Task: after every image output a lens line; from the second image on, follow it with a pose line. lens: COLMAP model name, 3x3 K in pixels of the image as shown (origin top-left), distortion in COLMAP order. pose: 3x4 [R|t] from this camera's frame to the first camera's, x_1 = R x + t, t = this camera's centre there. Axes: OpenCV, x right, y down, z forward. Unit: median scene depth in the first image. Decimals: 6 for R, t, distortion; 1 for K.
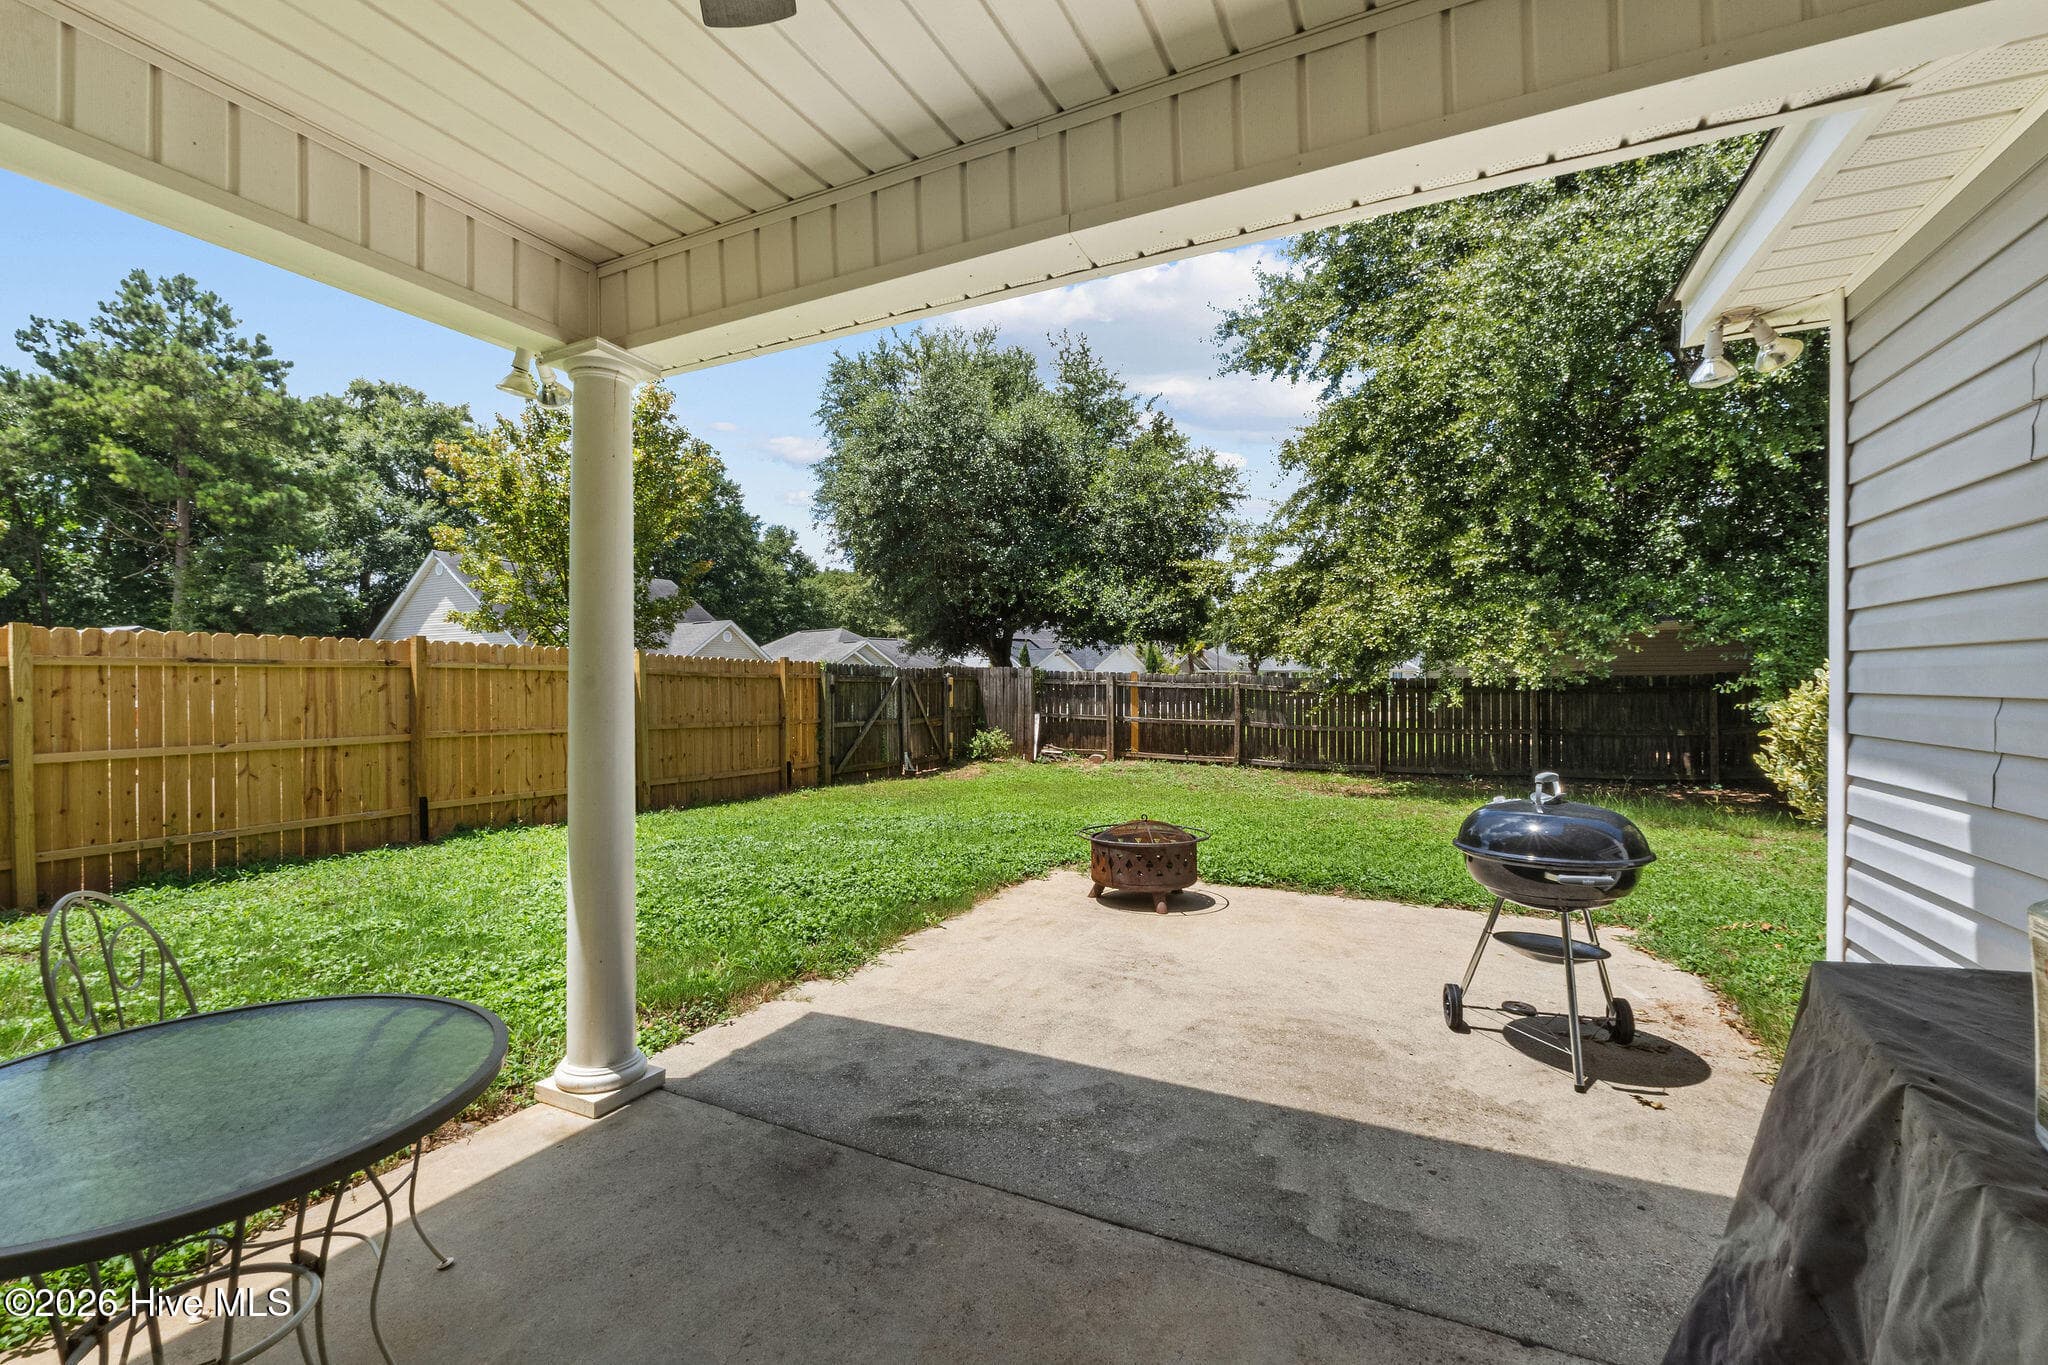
lens RADIAL K [[857.9, 0, 1011.1], [0, 857.9, 682.1], [0, 0, 1]] dist [-0.010539, -0.000465]
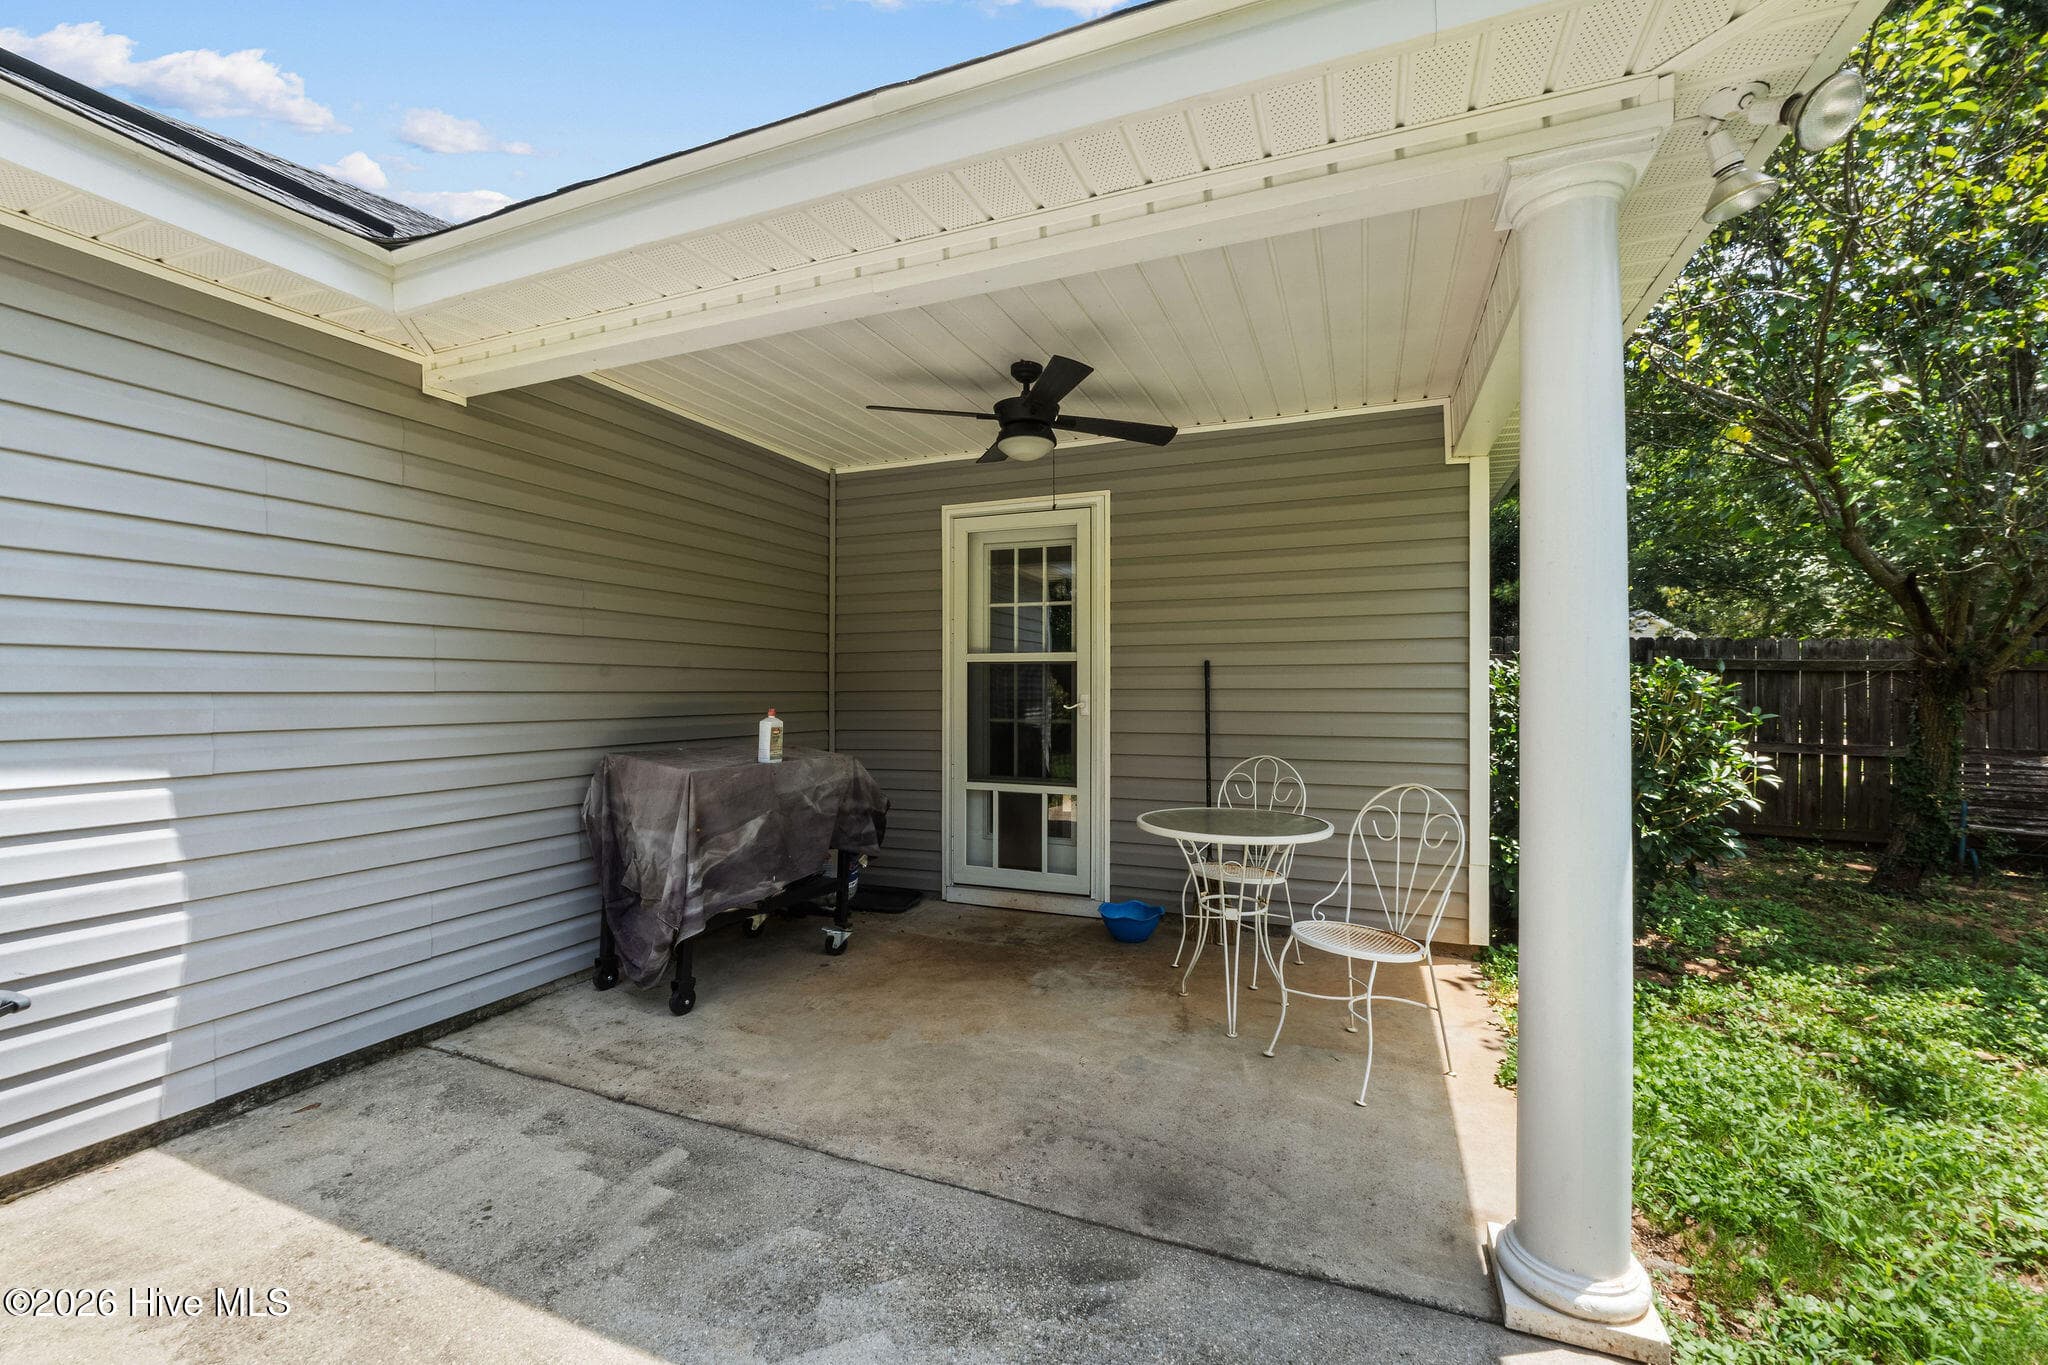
lens RADIAL K [[857.9, 0, 1014.0], [0, 857.9, 688.3], [0, 0, 1]] dist [-0.010539, -0.000465]
pose [[-0.997823, -0.002864, -0.065888, -0.007423], [-0.002694, 0.999993, -0.002659, 0.010365], [0.065895, -0.002476, -0.997823, 1.351888]]
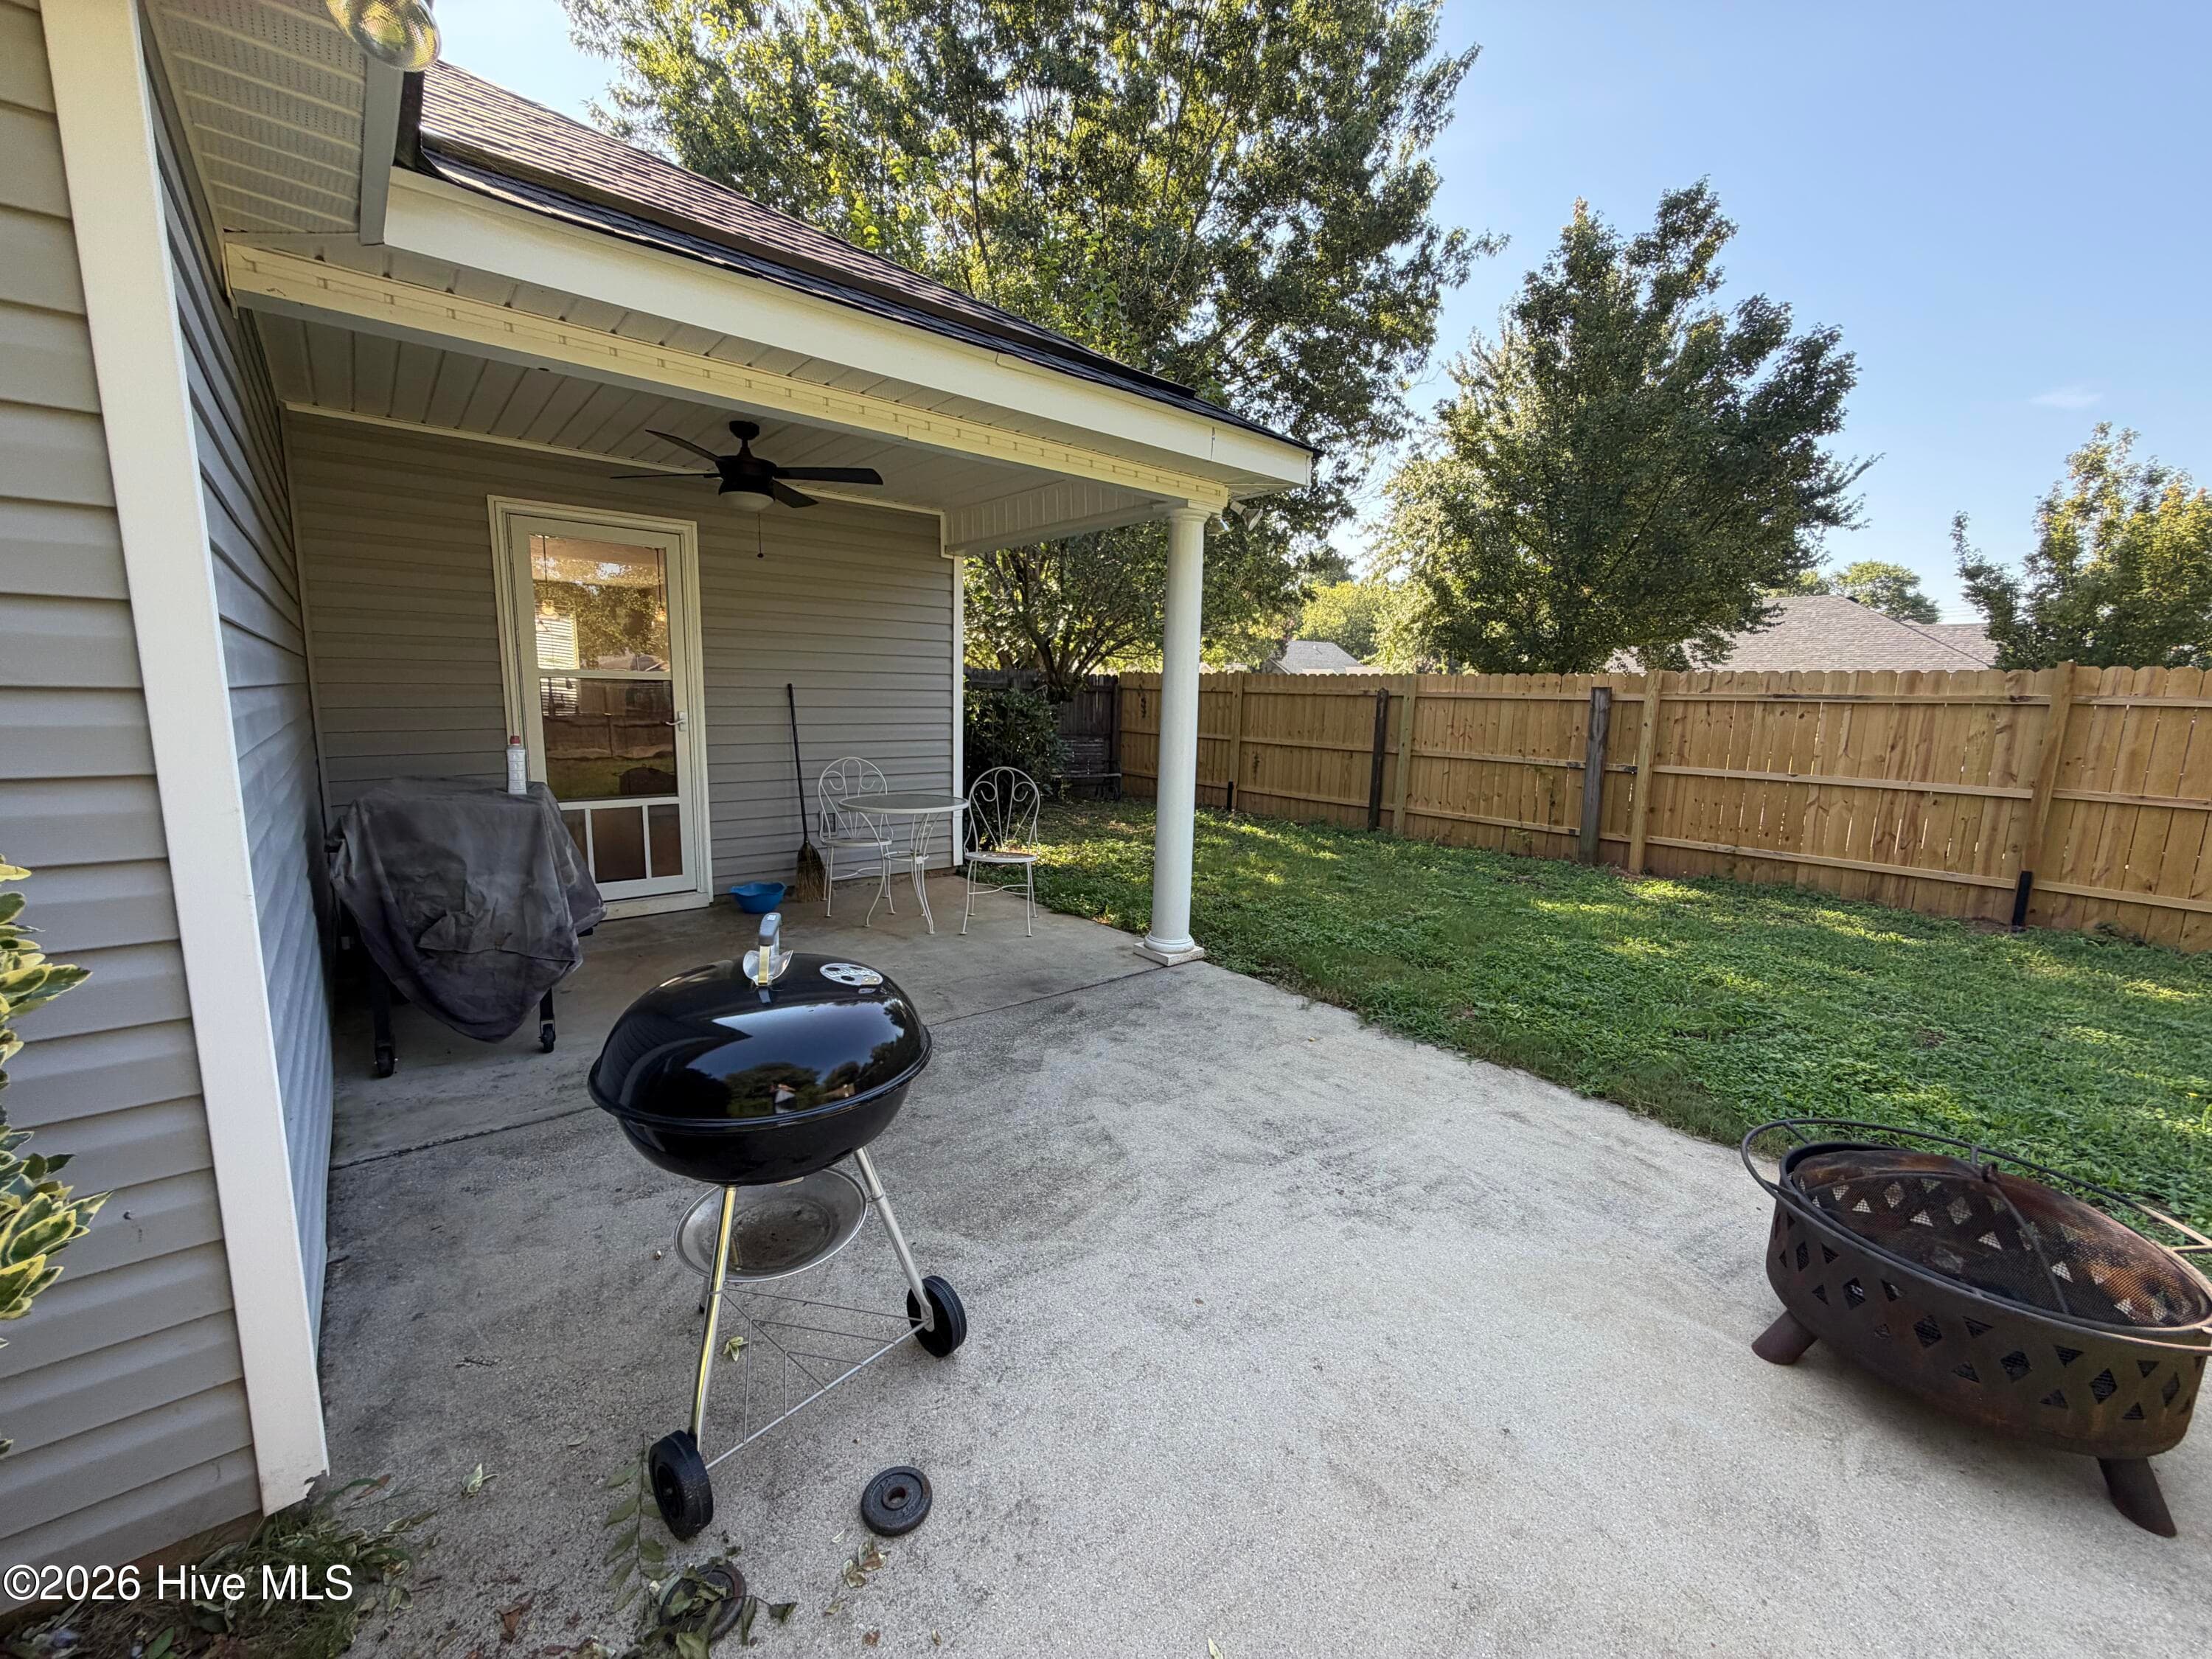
lens RADIAL K [[884.7, 0, 1095.8], [0, 884.7, 834.8], [0, 0, 1]] dist [0.002113, -0.000011]
pose [[-0.410644, 0.139181, -0.901111, 0.951426], [-0.017280, 0.986916, 0.160308, -0.033447], [0.911632, 0.081401, -0.402866, 1.298016]]
